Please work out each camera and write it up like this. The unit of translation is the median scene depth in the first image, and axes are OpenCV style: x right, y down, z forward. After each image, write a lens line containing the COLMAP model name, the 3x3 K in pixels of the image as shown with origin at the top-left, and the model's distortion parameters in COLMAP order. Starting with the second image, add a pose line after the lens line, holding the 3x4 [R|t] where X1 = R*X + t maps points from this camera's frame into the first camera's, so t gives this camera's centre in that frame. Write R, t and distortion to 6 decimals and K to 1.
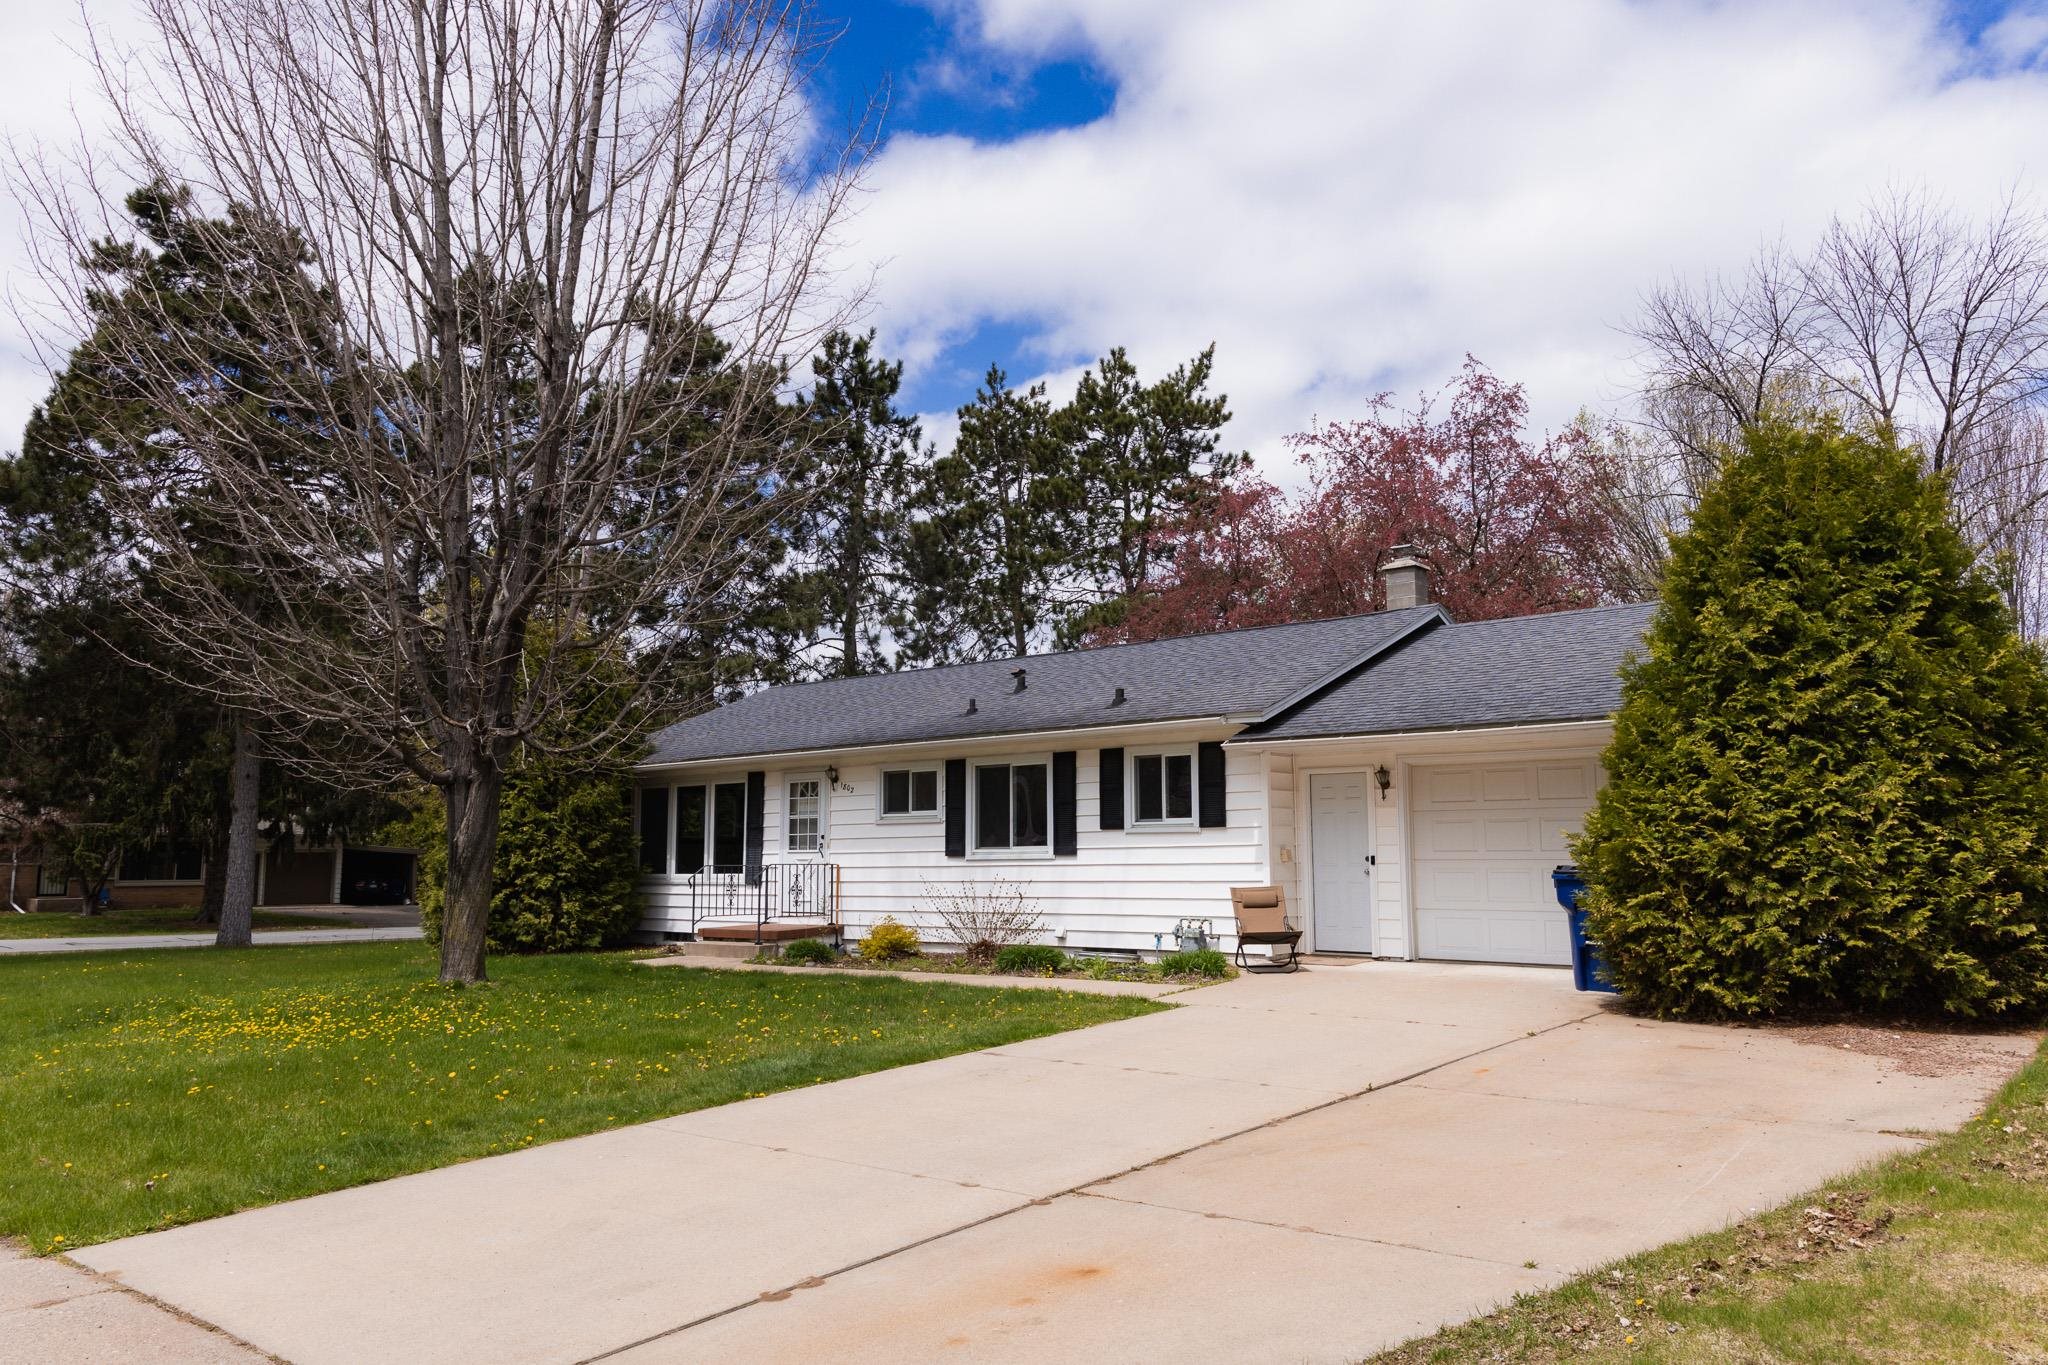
lens RADIAL K [[1425.3, 0, 1024.0], [0, 1425.3, 682.5], [0, 0, 1]] dist [0.001391, -0.006402]
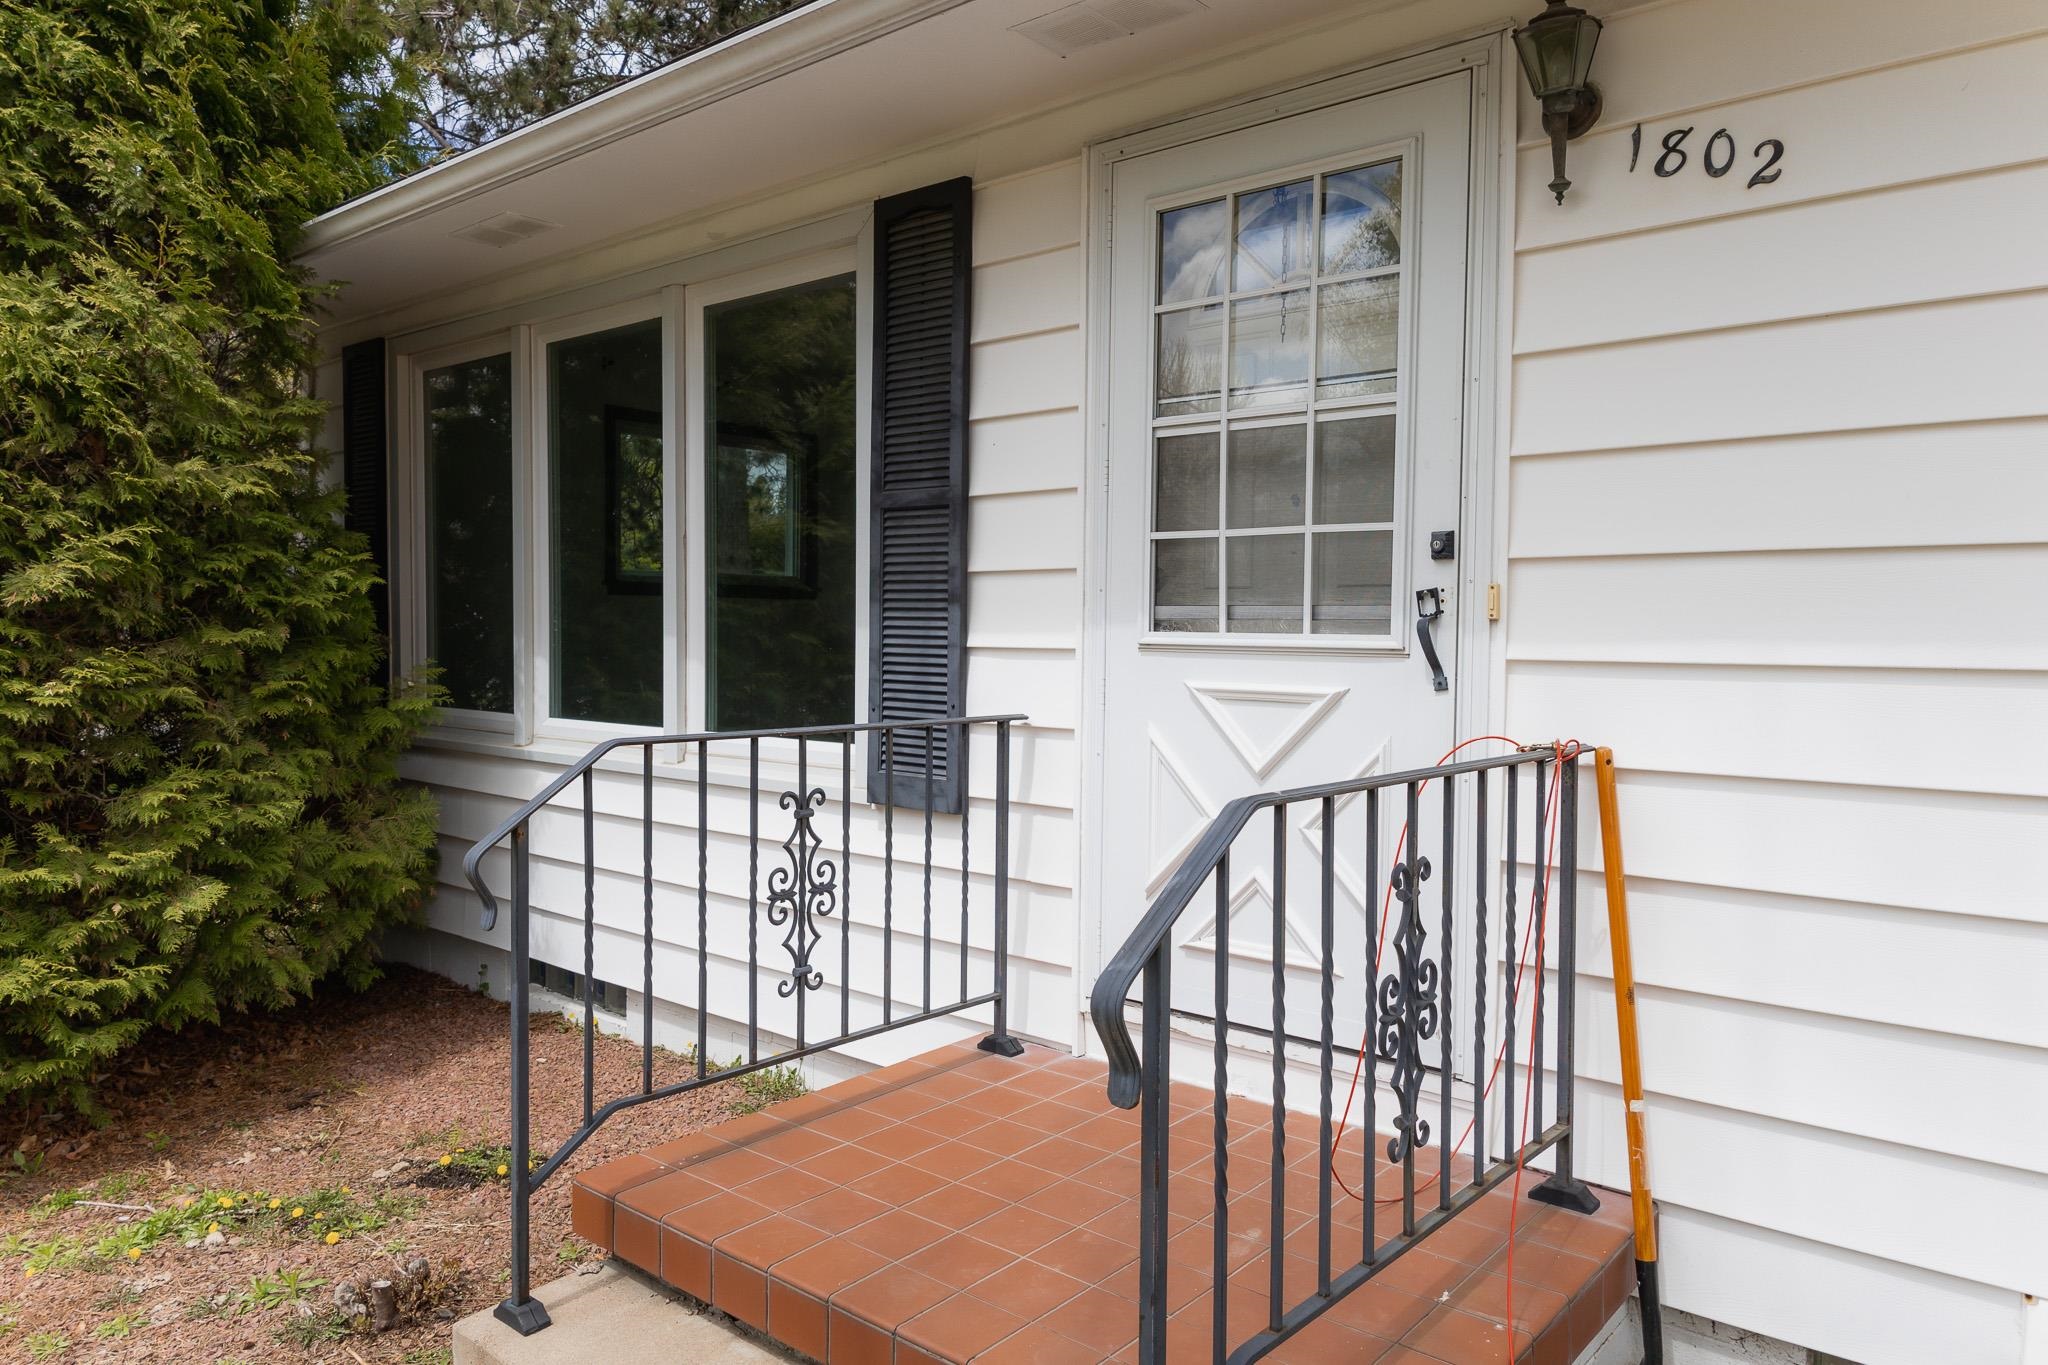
lens RADIAL K [[1425.3, 0, 1024.0], [0, 1425.3, 682.5], [0, 0, 1]] dist [0.001391, -0.006402]
pose [[0.999506, 0.012232, -0.028948, -0.180947], [-0.007197, 0.985753, 0.168046, 0.099809], [0.030591, -0.167754, 0.985354, 0.869393]]
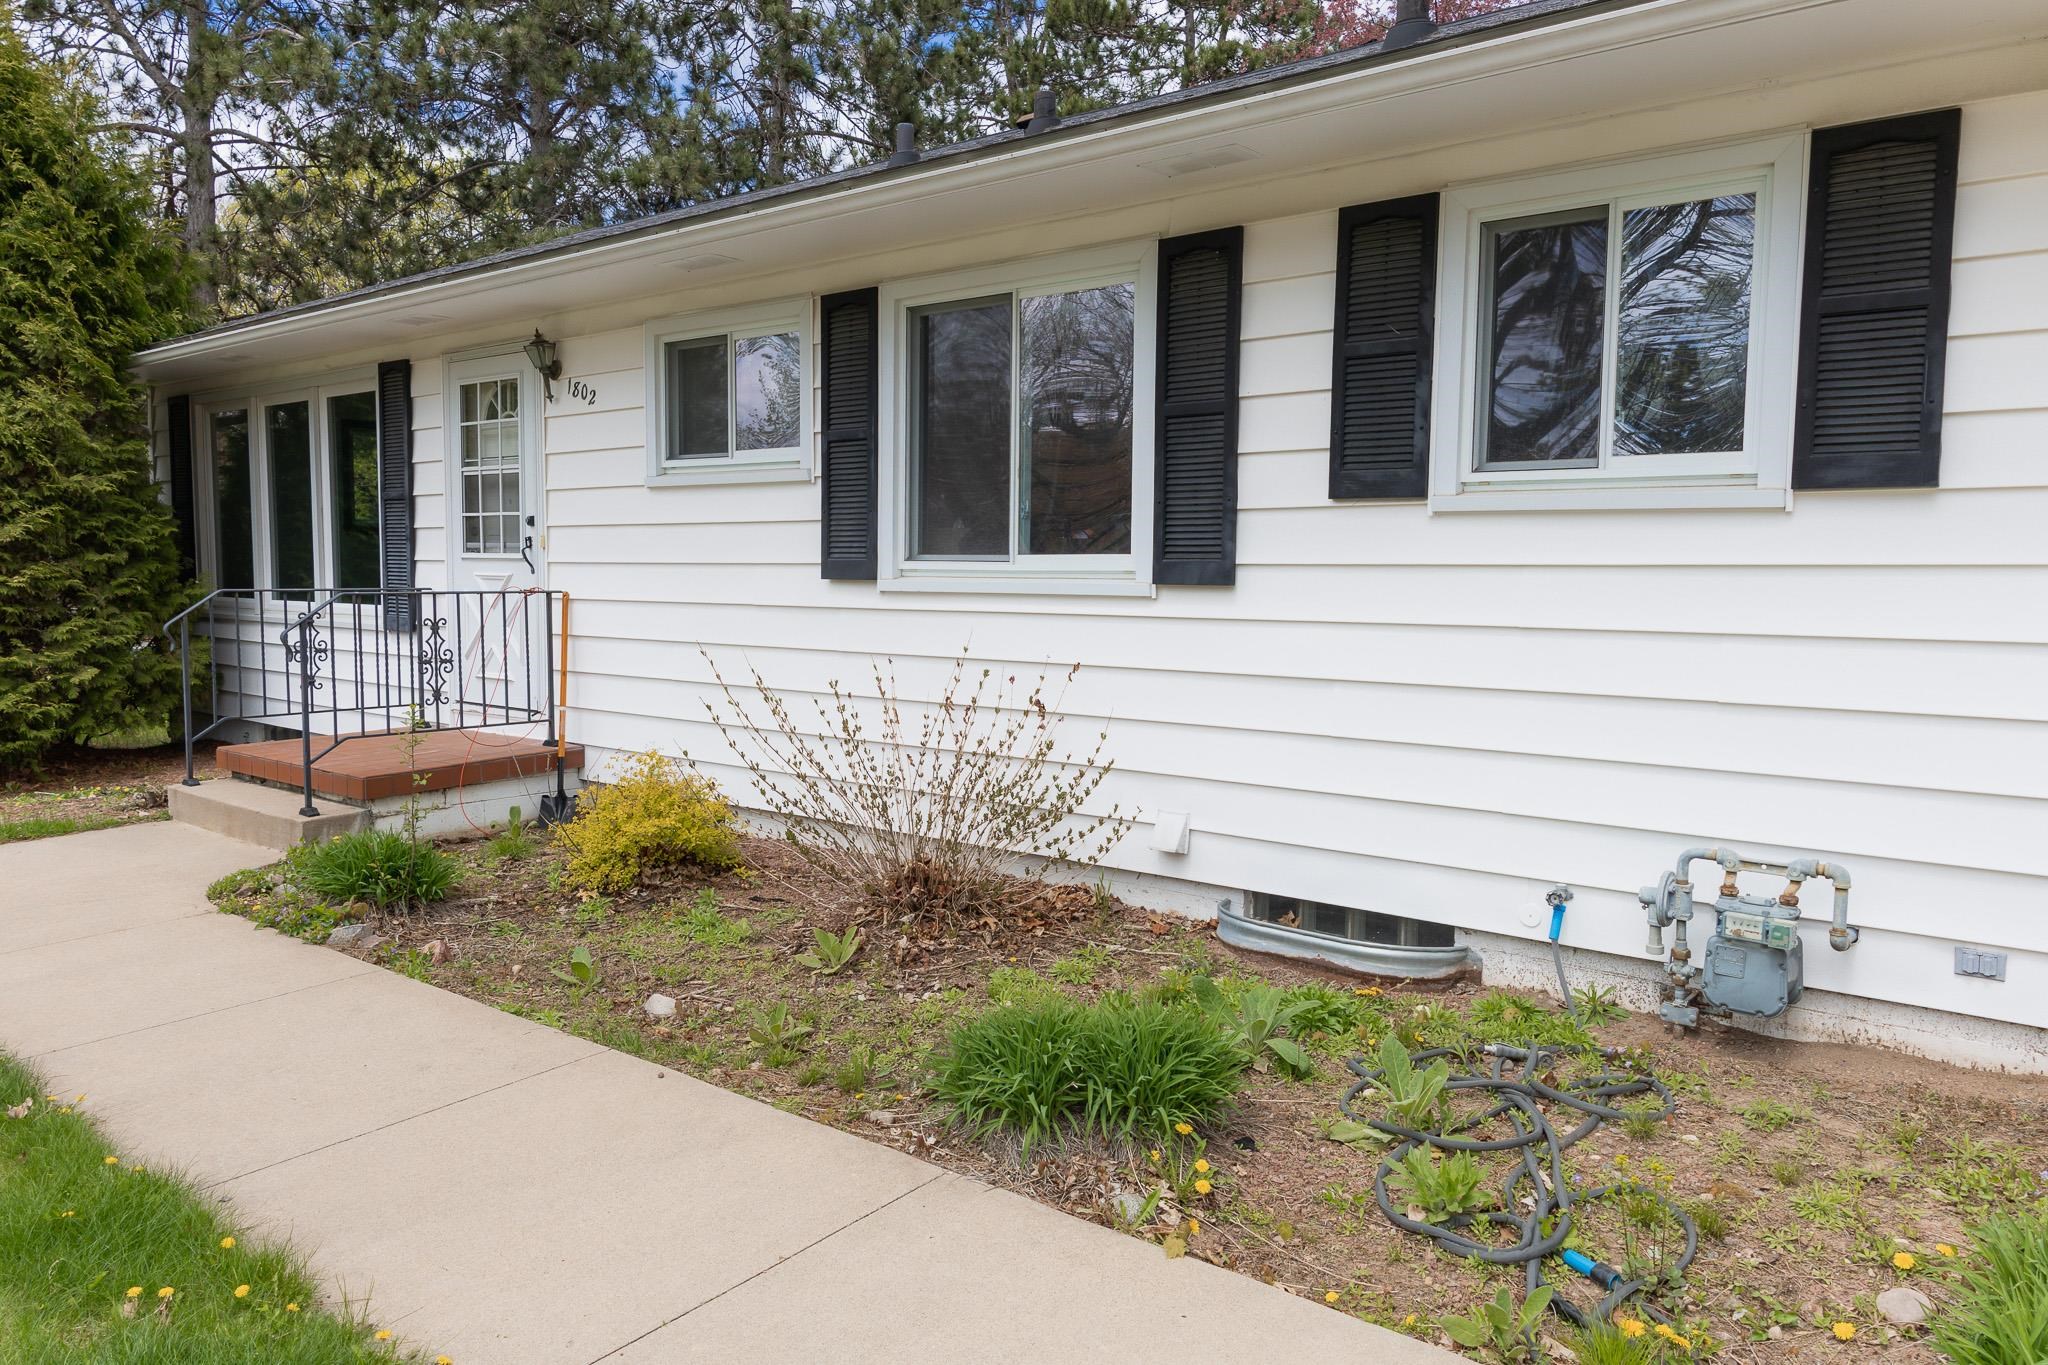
lens RADIAL K [[1426.6, 0, 1024.0], [0, 1426.6, 682.5], [0, 0, 1]] dist [0.025805, -0.042643]
pose [[0.999946, 0.009497, 0.004133, -0.006647], [-0.010158, 0.977178, 0.212178, 0.067964], [-0.002024, -0.212208, 0.977222, 0.613570]]
